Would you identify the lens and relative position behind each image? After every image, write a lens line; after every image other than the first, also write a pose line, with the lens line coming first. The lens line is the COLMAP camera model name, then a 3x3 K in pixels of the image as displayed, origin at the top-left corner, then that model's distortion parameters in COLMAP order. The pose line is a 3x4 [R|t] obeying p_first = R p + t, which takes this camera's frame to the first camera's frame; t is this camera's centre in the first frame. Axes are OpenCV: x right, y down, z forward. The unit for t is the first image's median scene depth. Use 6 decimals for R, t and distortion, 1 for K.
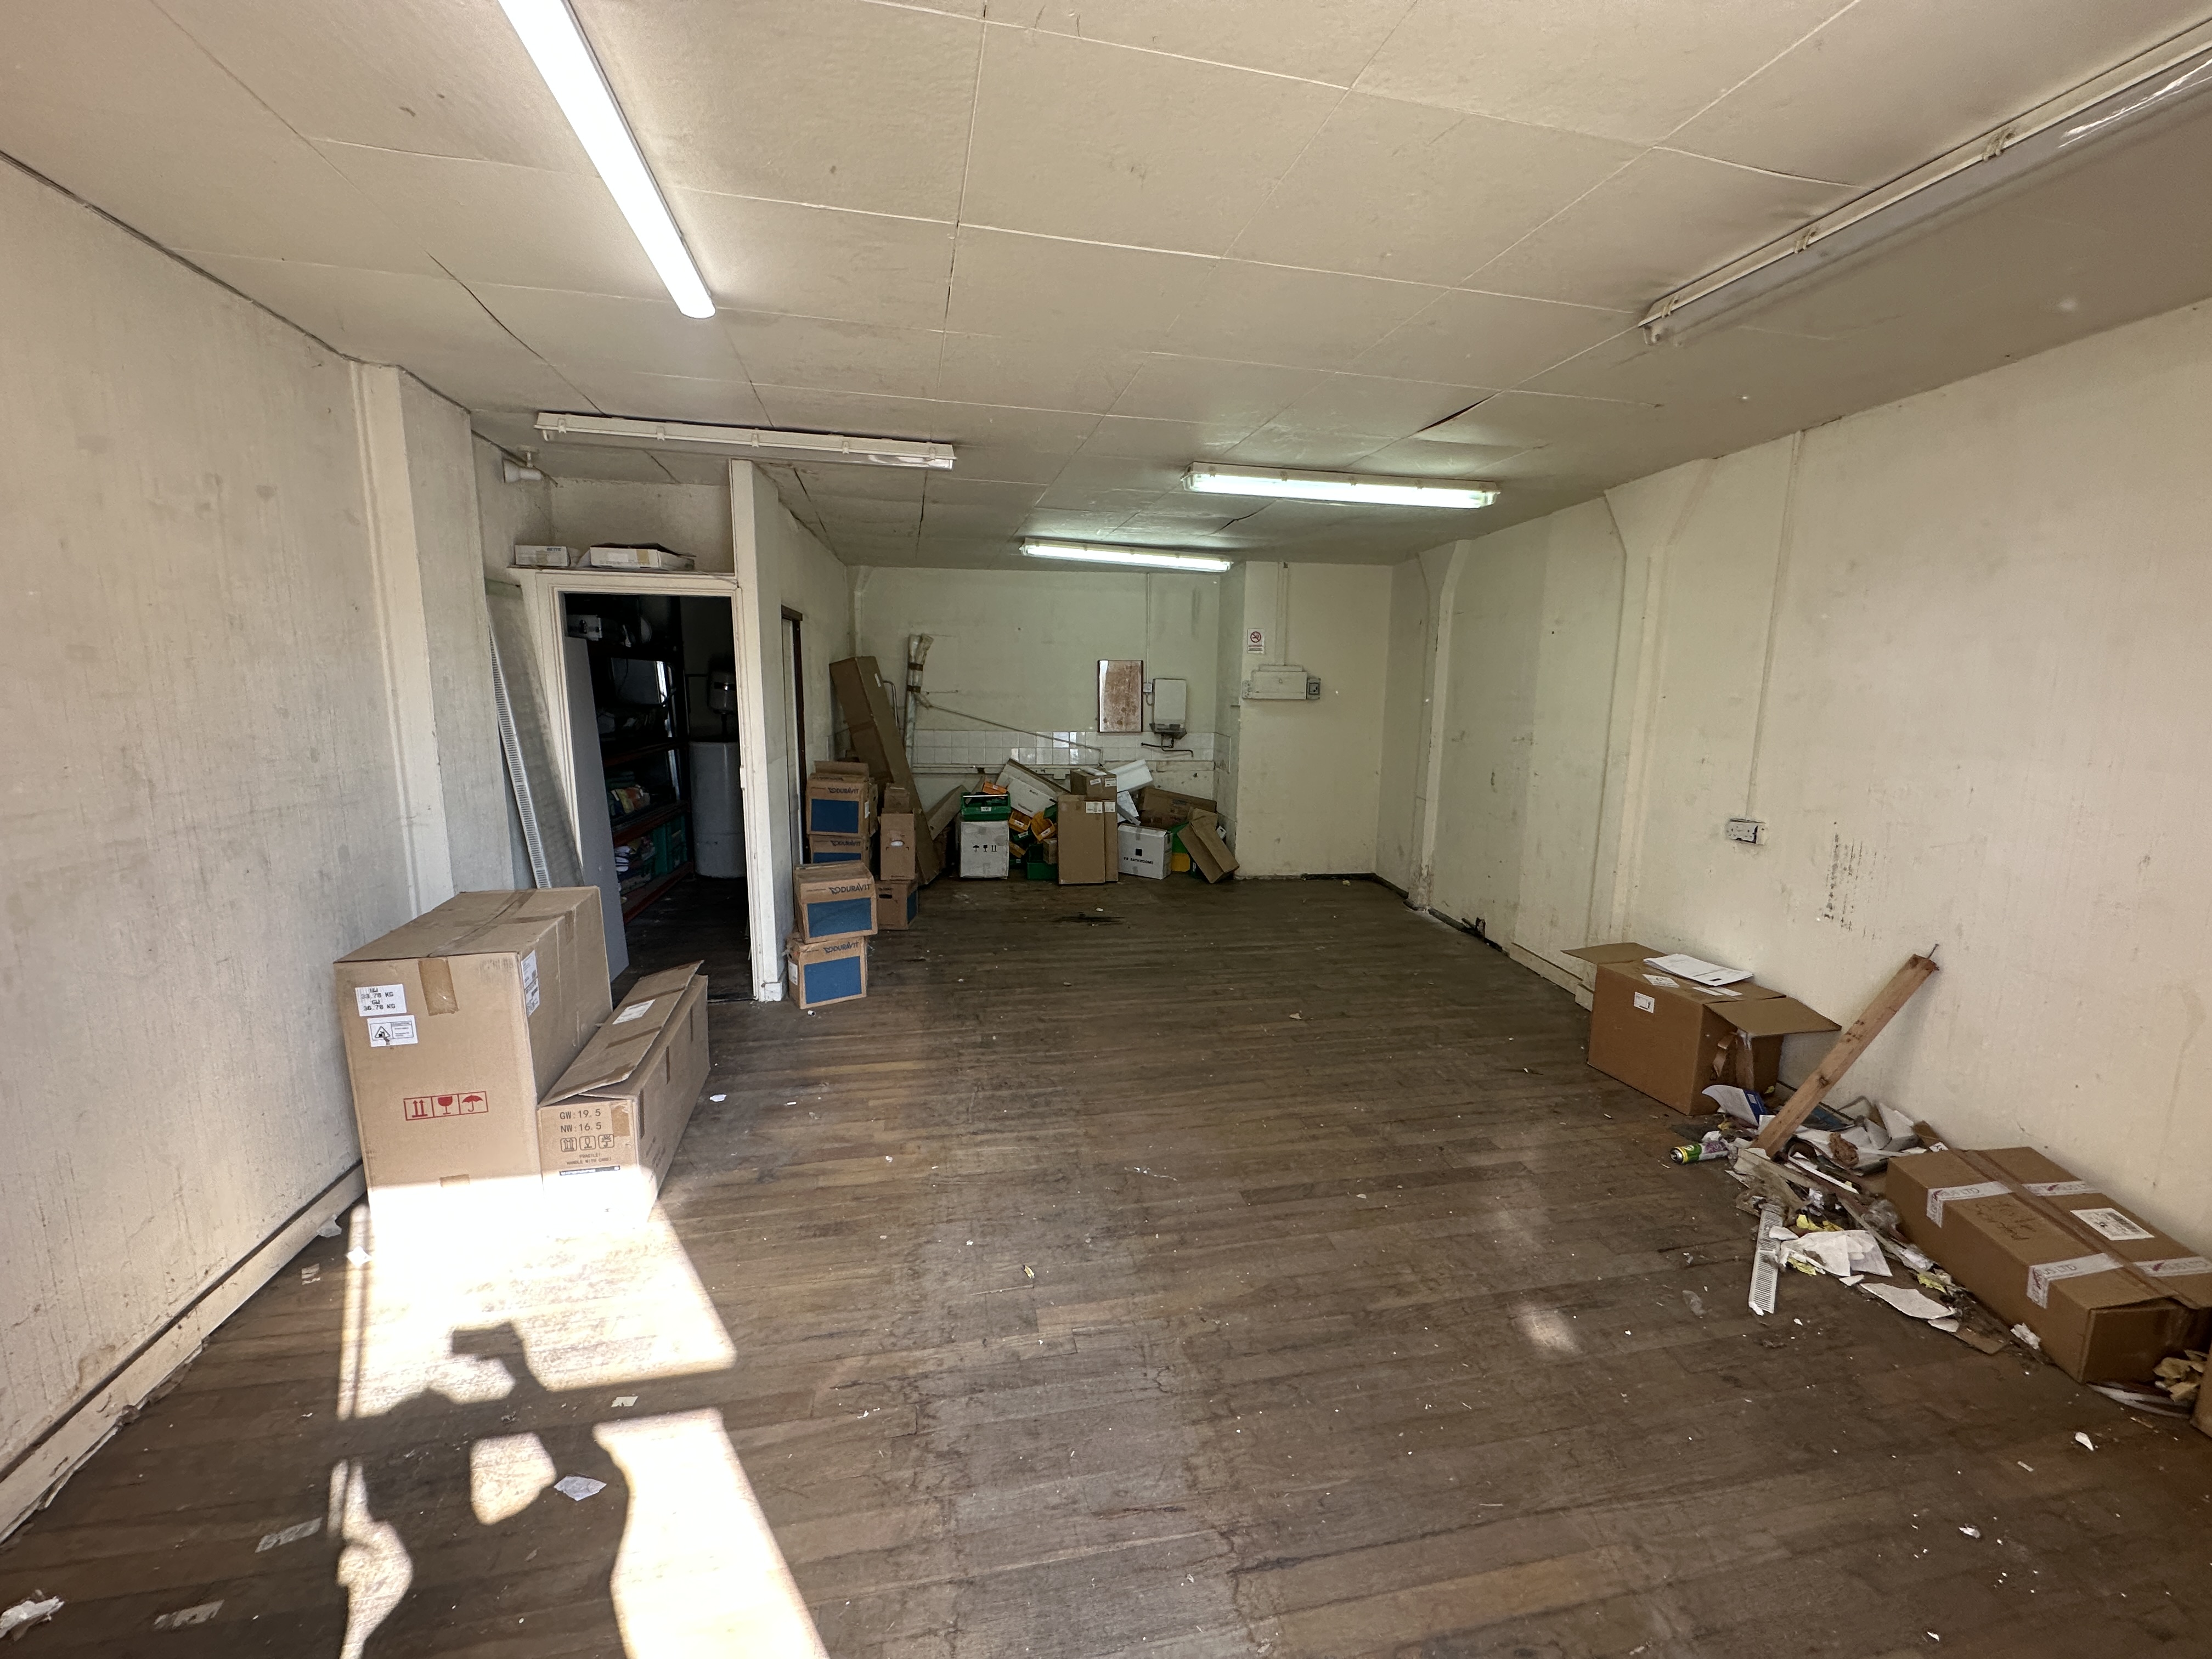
lens RADIAL K [[882.5, 0, 1110.1], [0, 882.5, 830.6], [0, 0, 1]] dist [-0.005065, 0.000413]
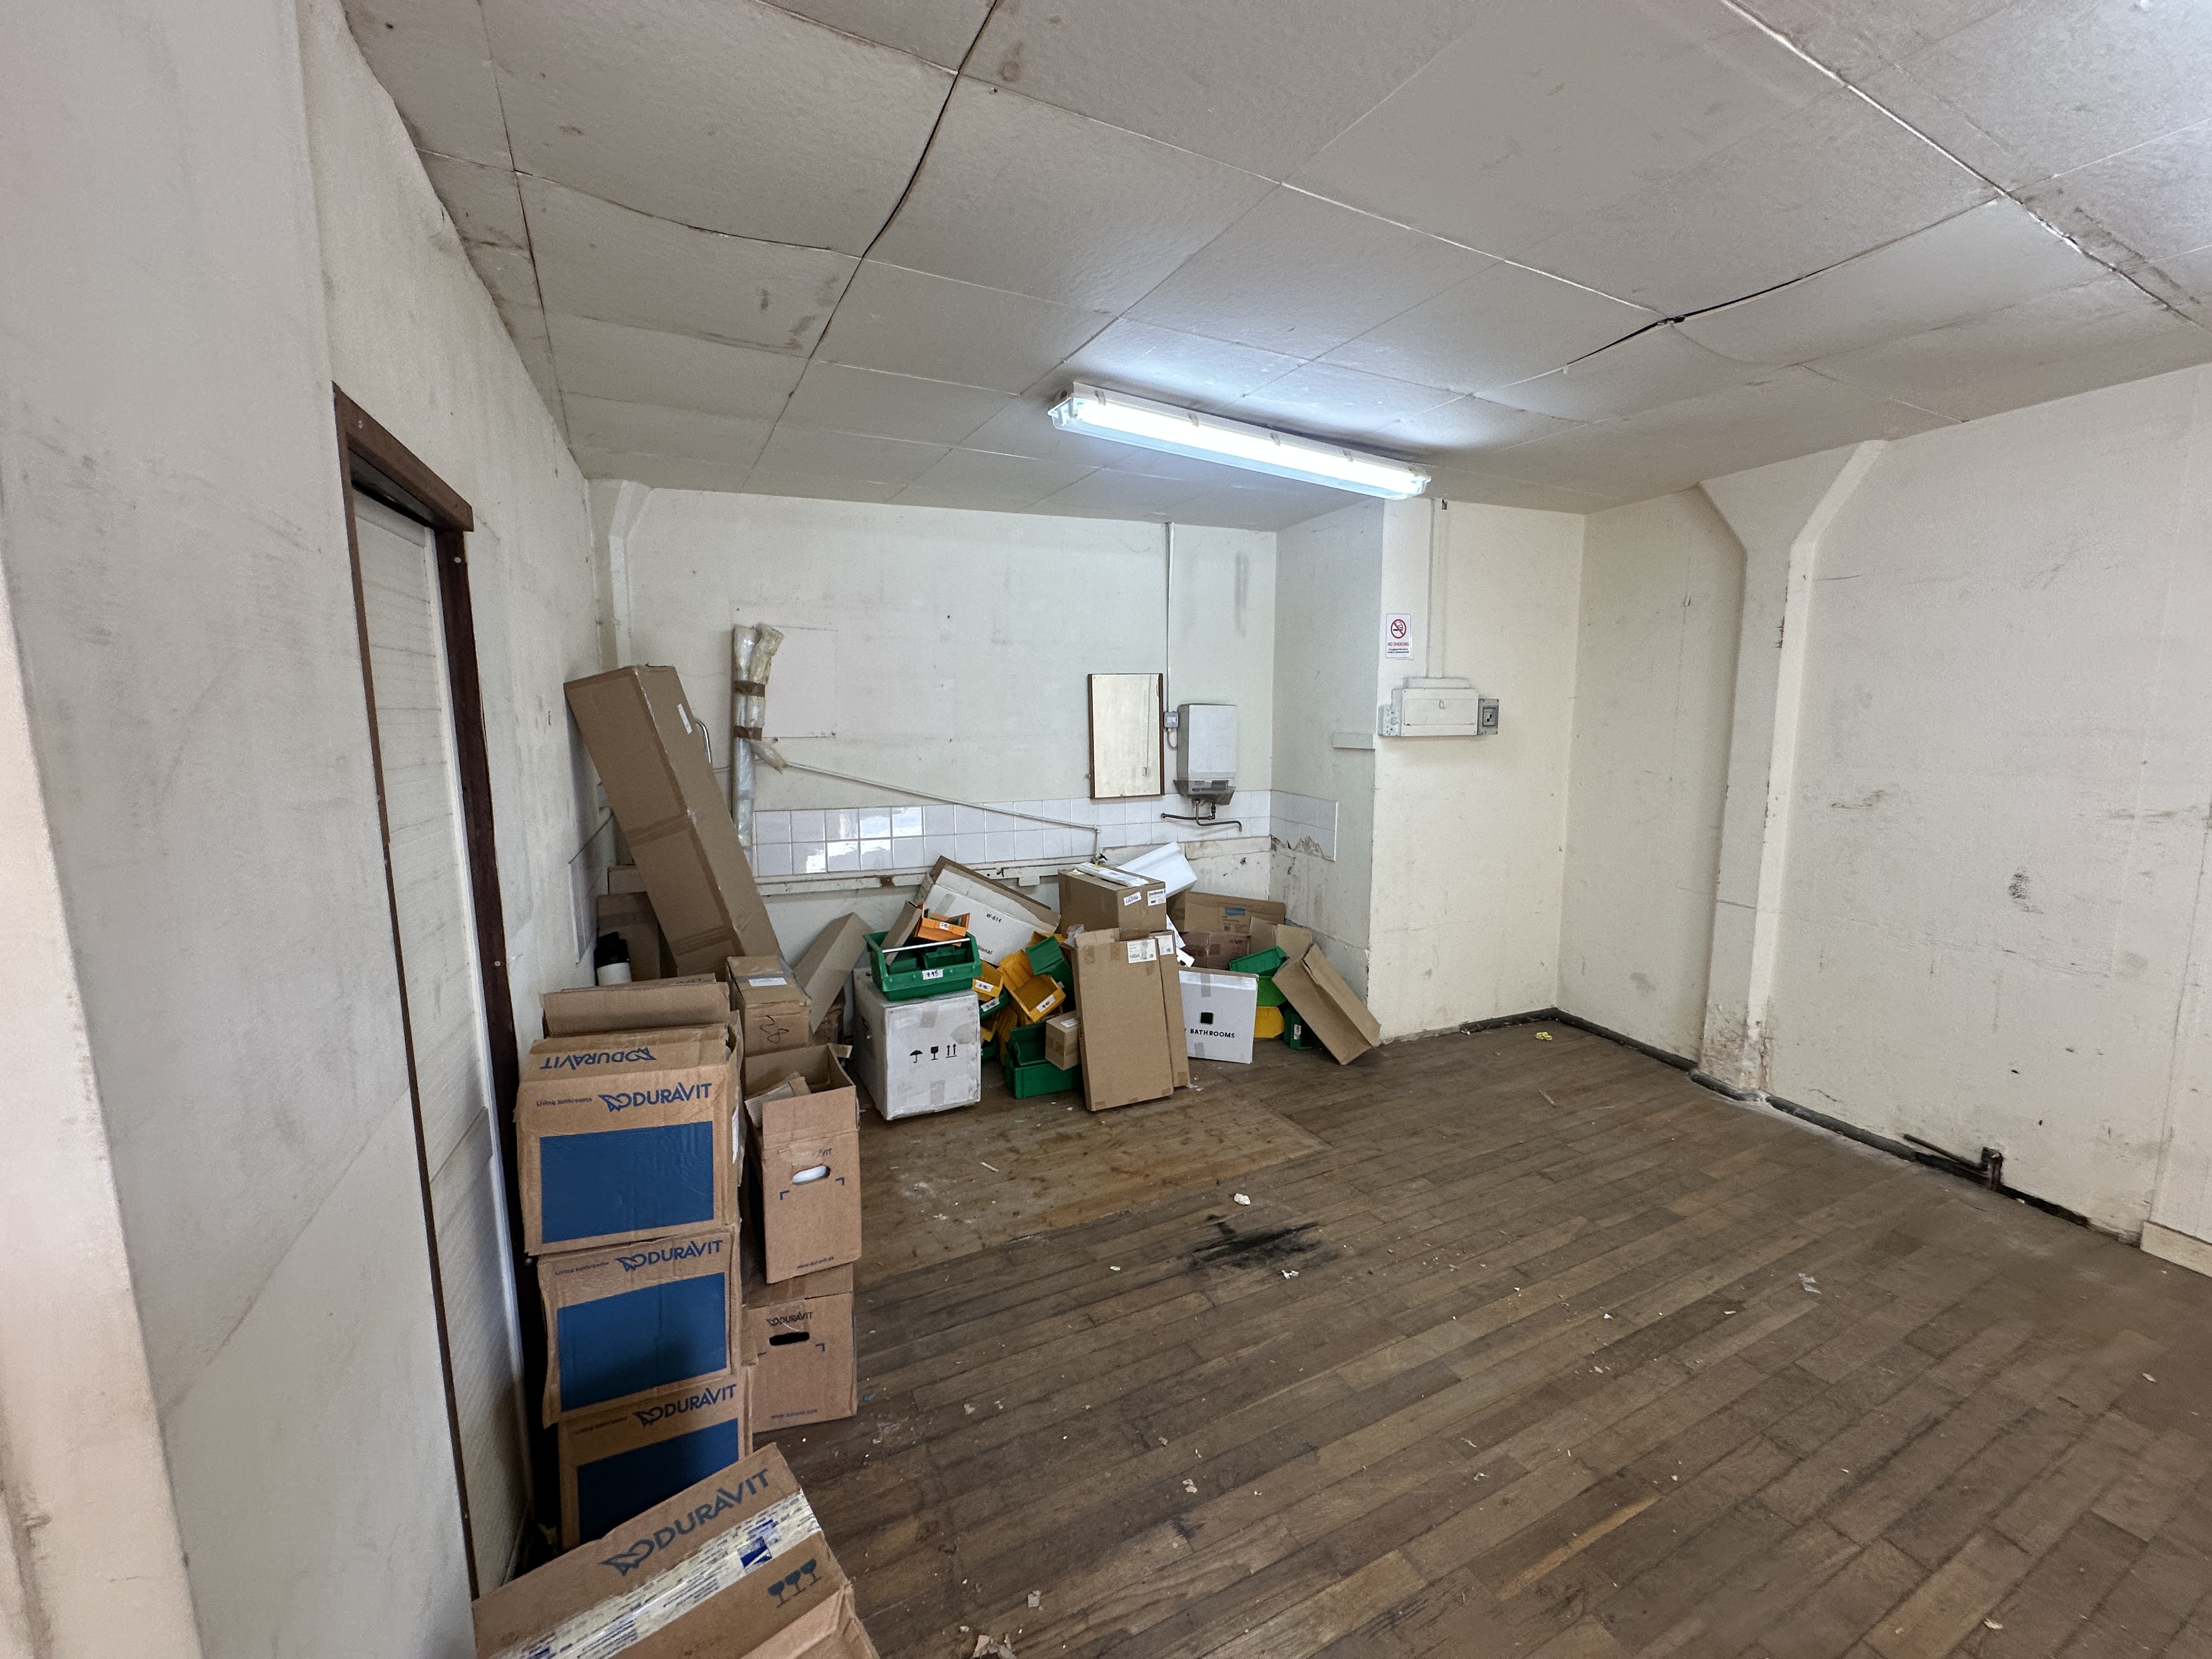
lens RADIAL K [[882.5, 0, 1109.7], [0, 882.5, 831.0], [0, 0, 1]] dist [-0.005065, 0.000413]
pose [[0.964421, -0.055003, 0.258587, -0.234846], [0.061223, 0.997995, -0.016055, -0.125719], [-0.257186, 0.031315, 0.965854, 0.692070]]
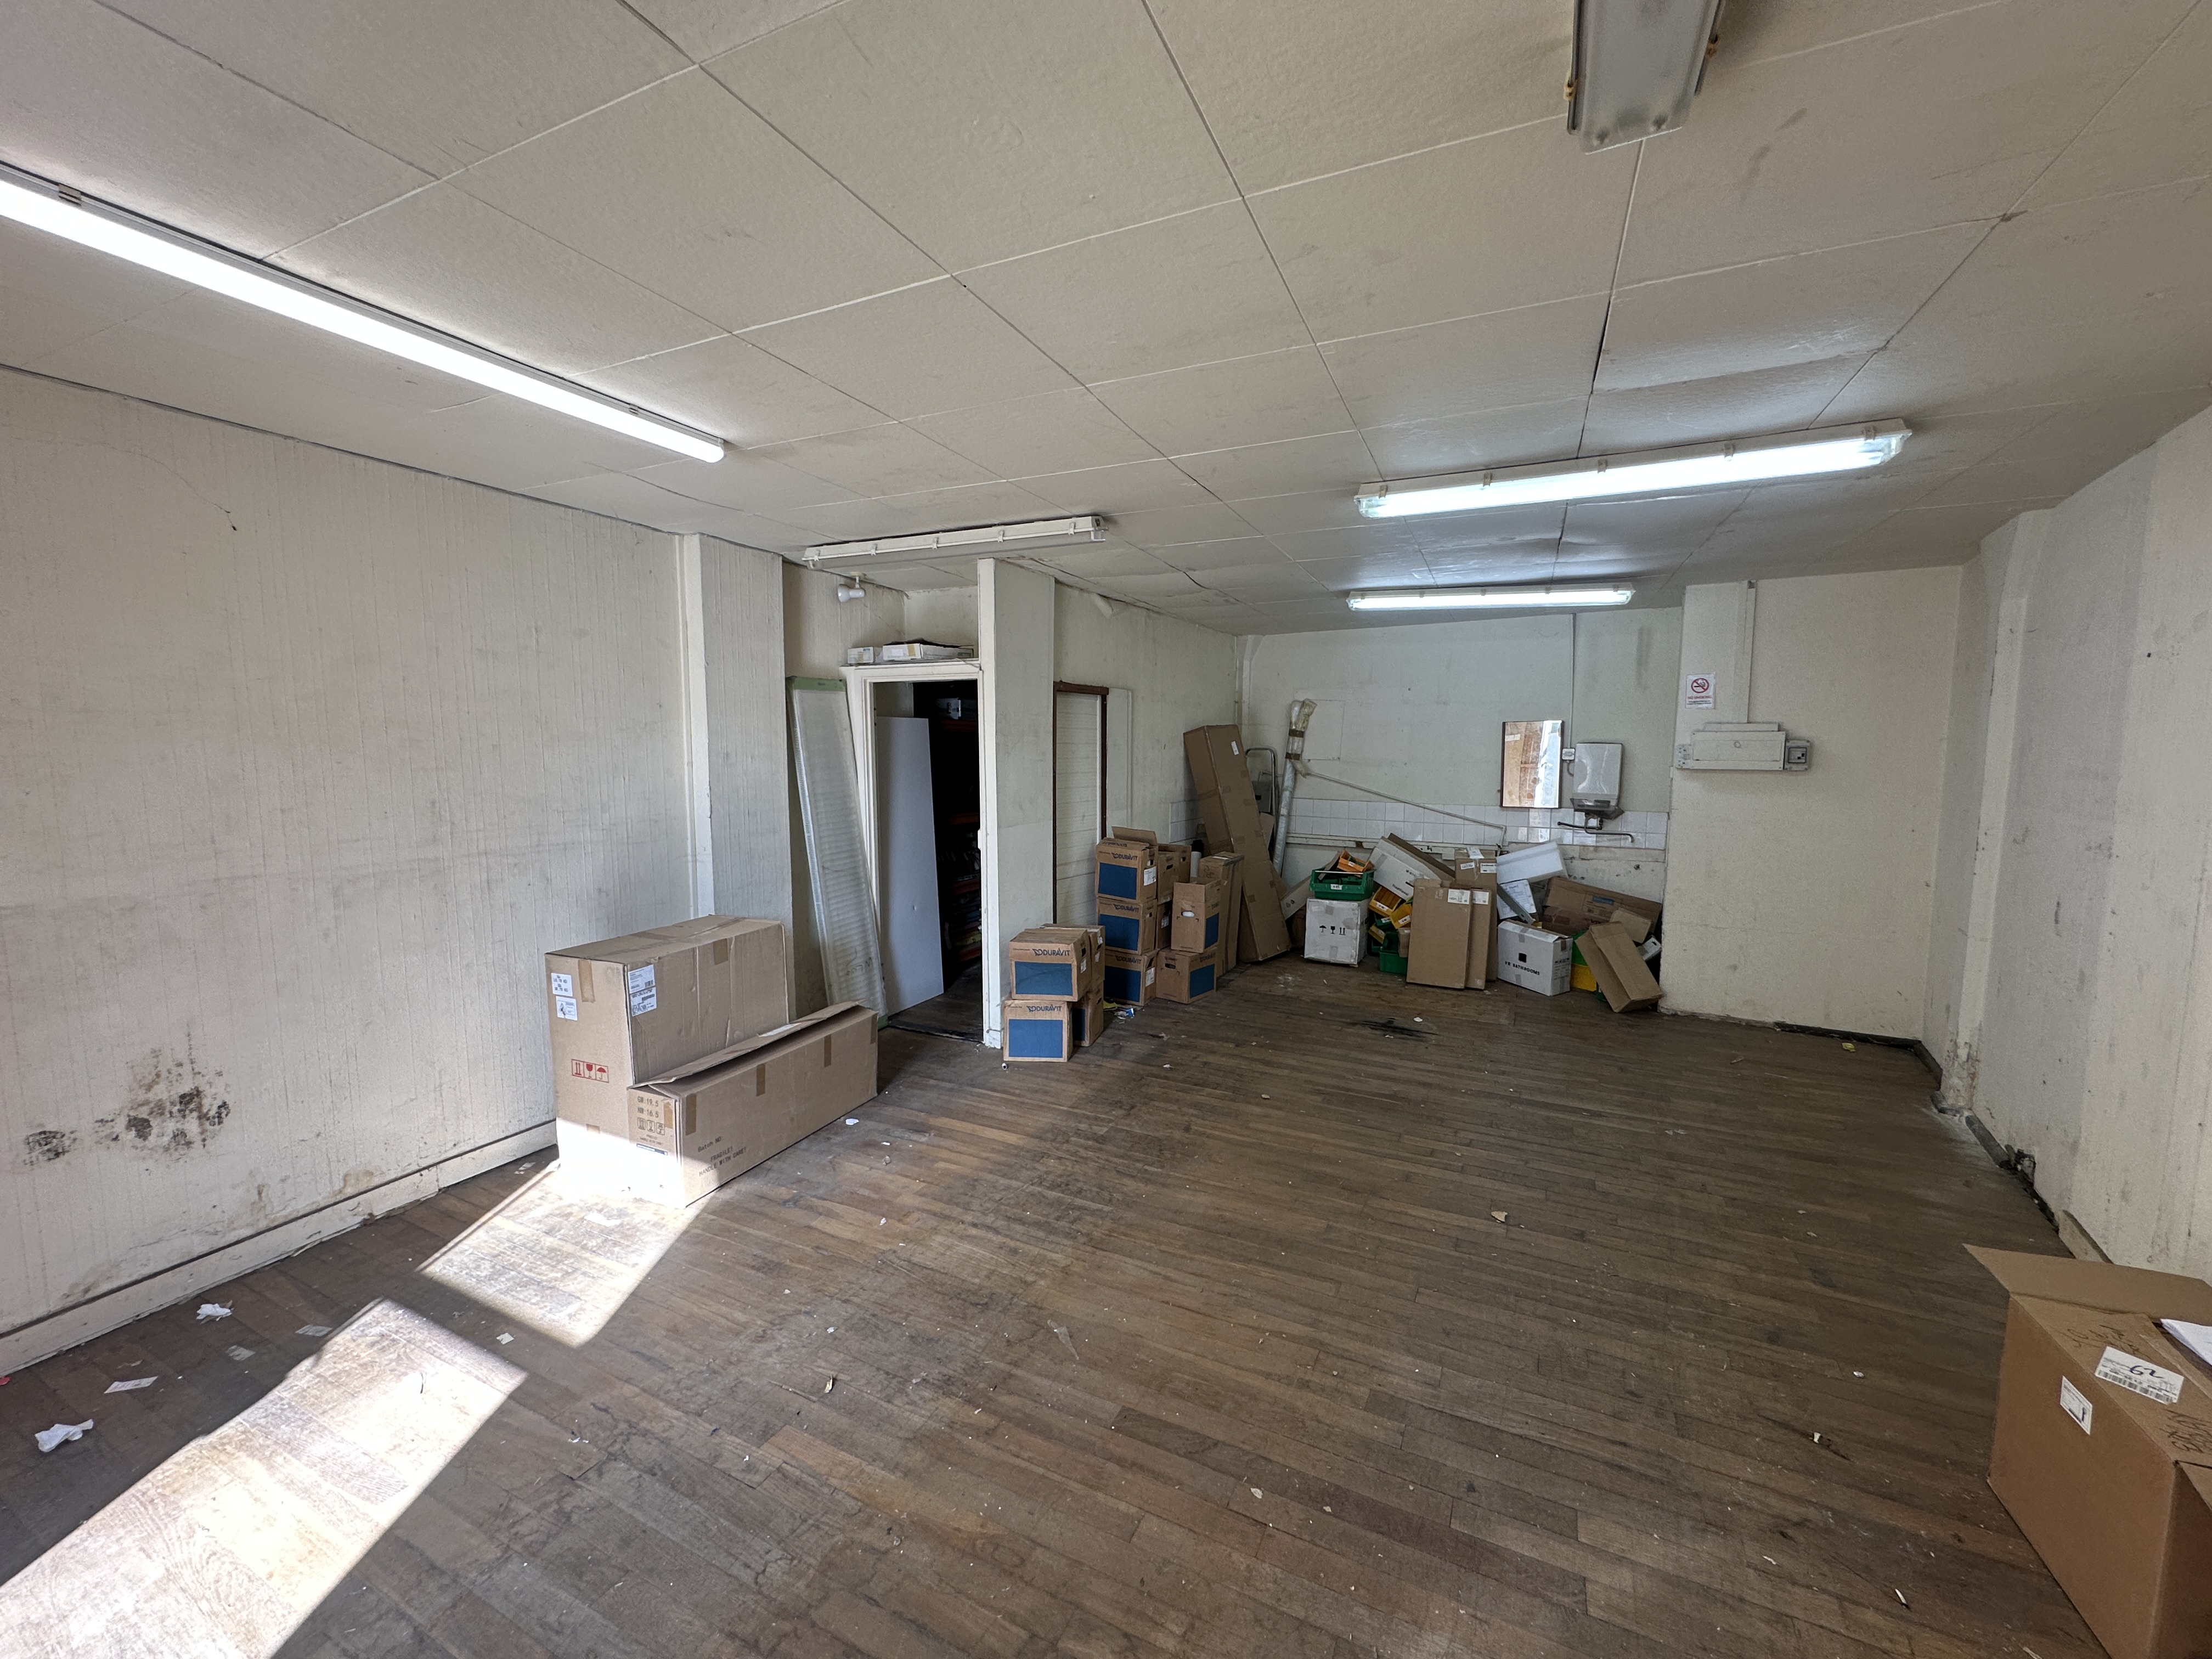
lens RADIAL K [[882.5, 0, 1107.3], [0, 882.5, 830.3], [0, 0, 1]] dist [-0.005065, 0.000413]
pose [[0.787259, 0.049234, -0.614653, 0.321167], [-0.092631, 0.994939, -0.038948, -0.035134], [0.609625, 0.087598, 0.787835, 0.183858]]
